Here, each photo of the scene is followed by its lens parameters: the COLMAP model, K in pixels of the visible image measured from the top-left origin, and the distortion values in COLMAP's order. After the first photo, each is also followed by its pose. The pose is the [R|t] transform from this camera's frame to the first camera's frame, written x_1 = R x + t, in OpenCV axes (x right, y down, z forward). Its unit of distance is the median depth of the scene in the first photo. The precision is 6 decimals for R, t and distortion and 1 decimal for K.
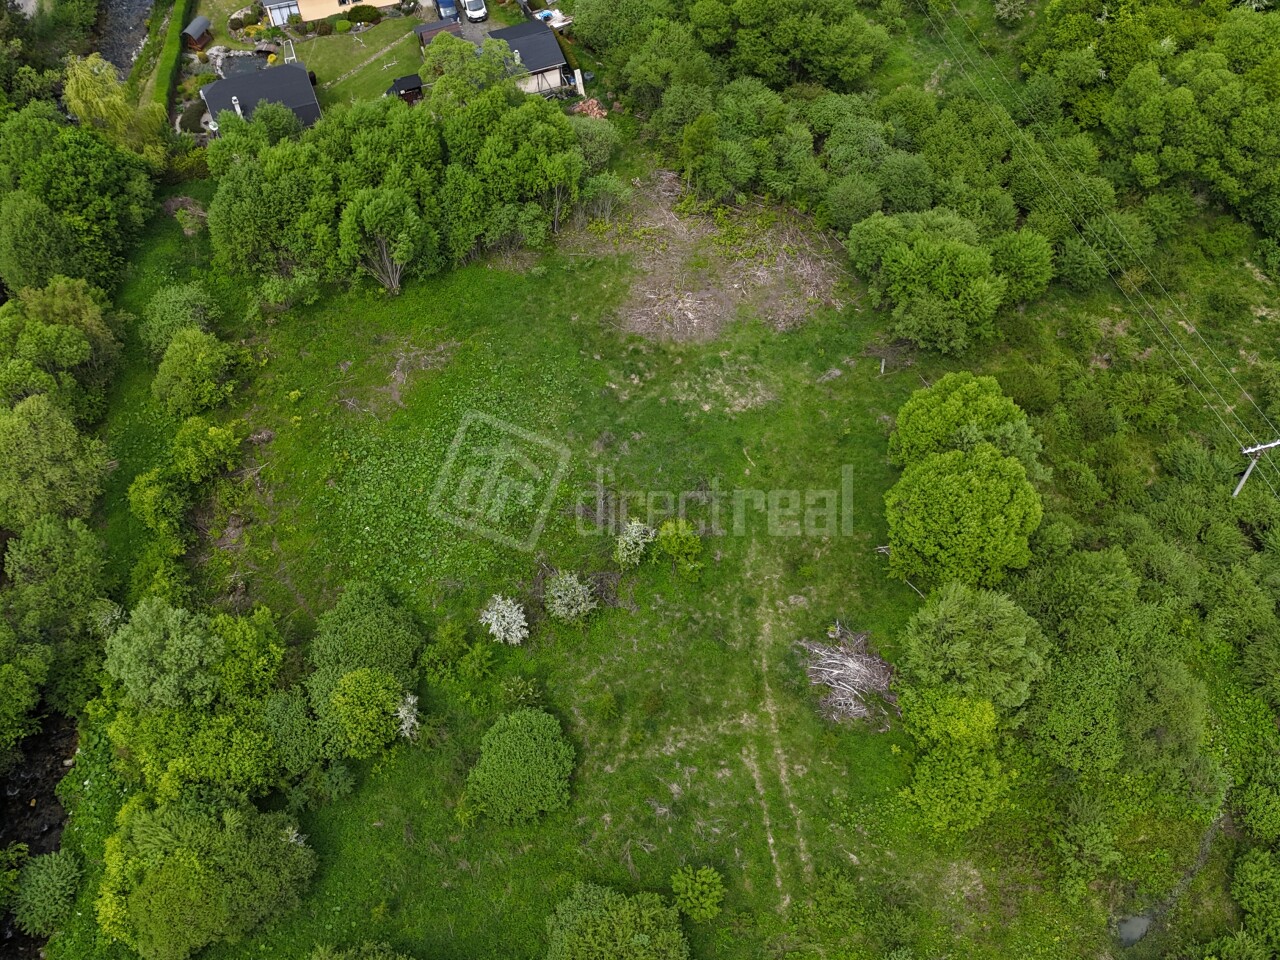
lens RADIAL K [[1246.4, 0, 640.0], [0, 1246.4, 480.0], [0, 0, 1]] dist [0.049898, -0.012291]
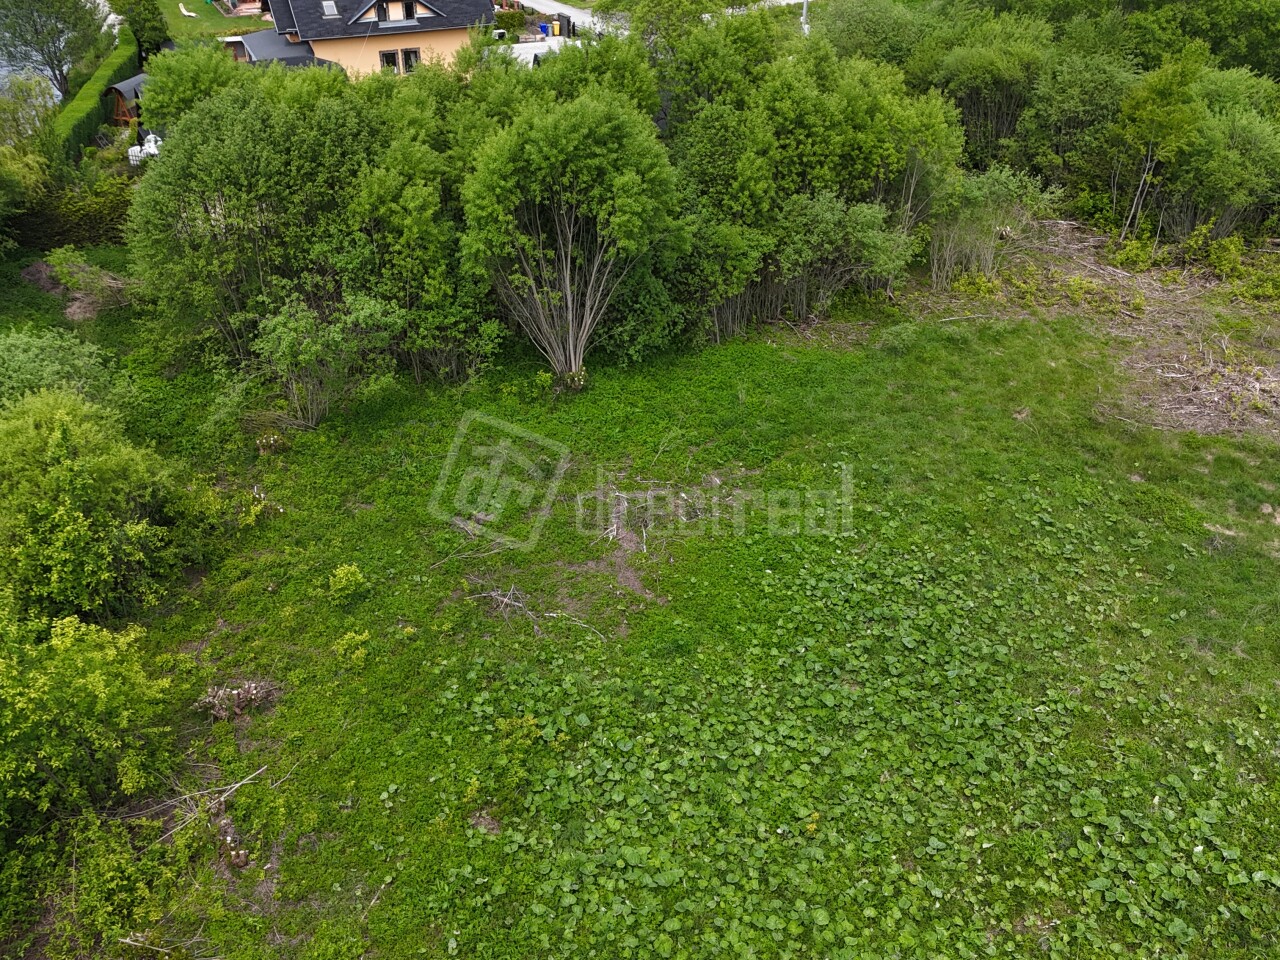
lens RADIAL K [[1246.4, 0, 640.0], [0, 1246.4, 480.0], [0, 0, 1]] dist [0.049898, -0.012291]
pose [[0.997098, -0.034392, 0.067923, -0.222072], [0.056964, 0.928913, -0.365890, 0.035747], [-0.050511, 0.368697, 0.928176, 0.683365]]
